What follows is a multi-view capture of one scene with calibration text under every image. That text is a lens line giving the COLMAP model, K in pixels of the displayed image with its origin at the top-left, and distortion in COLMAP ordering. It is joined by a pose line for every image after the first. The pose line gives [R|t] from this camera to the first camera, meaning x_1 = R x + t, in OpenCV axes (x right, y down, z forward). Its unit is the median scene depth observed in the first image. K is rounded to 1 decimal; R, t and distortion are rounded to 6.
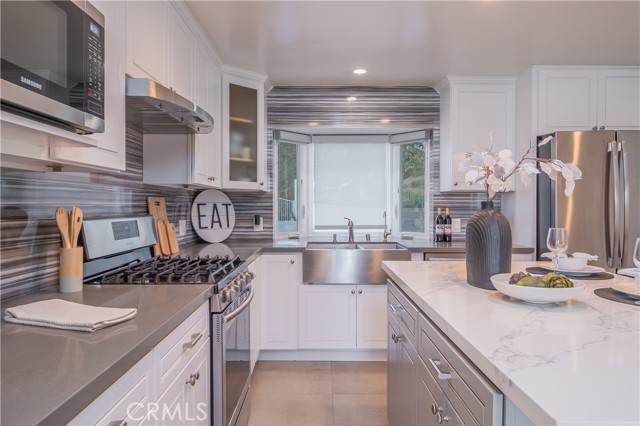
lens RADIAL K [[425.8, 0, 324.5], [0, 425.8, 210.8], [0, 0, 1]] dist [-0.011345, 0.001293]
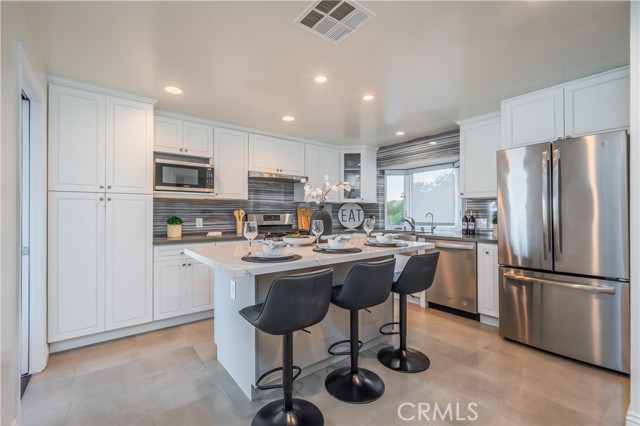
lens RADIAL K [[281.9, 0, 320.2], [0, 281.9, 211.9], [0, 0, 1]] dist [0.003761, -0.000057]
pose [[0.610292, -0.004387, -0.792165, 0.776060], [-0.010533, 0.999851, -0.013652, 0.015691], [0.792107, 0.016676, 0.610155, 0.032417]]
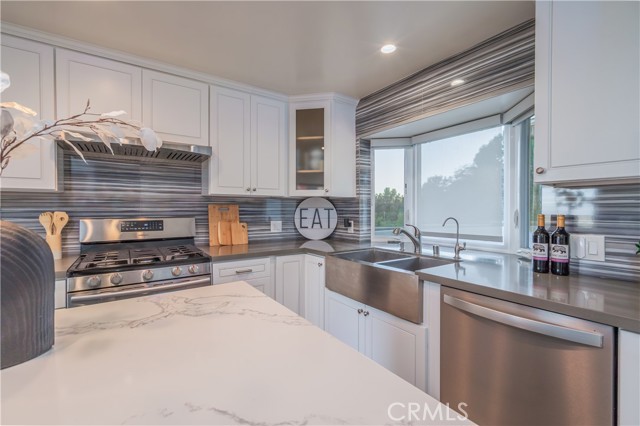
lens RADIAL K [[281.9, 0, 318.8], [0, 281.9, 212.9], [0, 0, 1]] dist [0.003761, -0.000057]
pose [[0.561871, 0.010820, -0.827154, 0.450190], [-0.009586, 0.999932, 0.006568, -0.009911], [0.827169, 0.004239, 0.561937, 0.559573]]
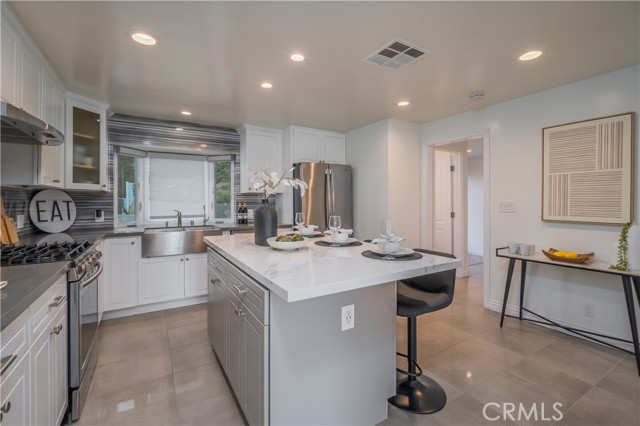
lens RADIAL K [[281.9, 0, 323.1], [0, 281.9, 200.2], [0, 0, 1]] dist [0.003761, -0.000057]
pose [[0.853779, -0.001933, 0.520631, -0.023768], [0.010727, 0.999846, -0.013878, 0.000815], [-0.520524, 0.017434, 0.853669, -0.101331]]
